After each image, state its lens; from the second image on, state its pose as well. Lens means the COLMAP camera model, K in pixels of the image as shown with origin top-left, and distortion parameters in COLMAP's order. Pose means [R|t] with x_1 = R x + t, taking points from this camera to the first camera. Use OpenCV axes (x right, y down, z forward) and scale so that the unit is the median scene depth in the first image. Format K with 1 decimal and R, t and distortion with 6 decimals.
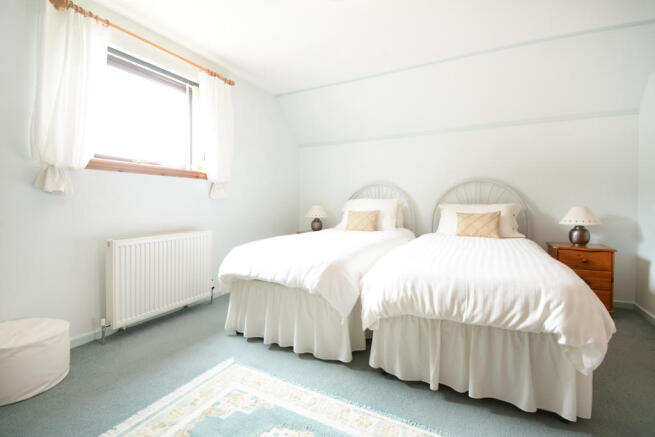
lens RADIAL K [[297.2, 0, 331.5], [0, 297.2, 207.0], [0, 0, 1]] dist [-0.002076, -0.000799]
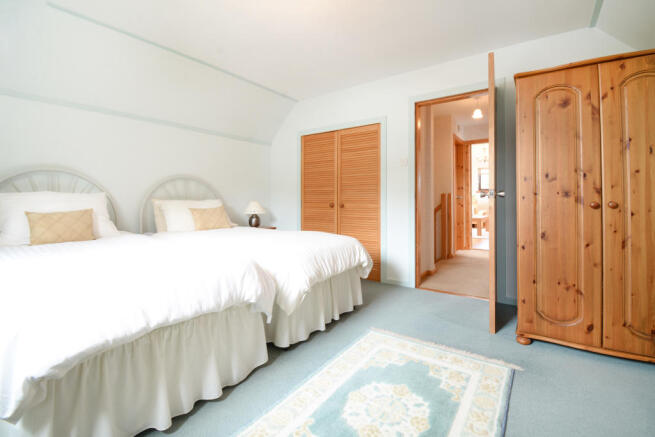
lens RADIAL K [[297.2, 0, 331.5], [0, 297.2, 207.0], [0, 0, 1]] dist [-0.002076, -0.000799]
pose [[0.112678, -0.022115, 0.993385, -0.838991], [0.019020, 0.999617, 0.020096, 0.004246], [-0.993450, 0.016630, 0.113055, 0.641734]]
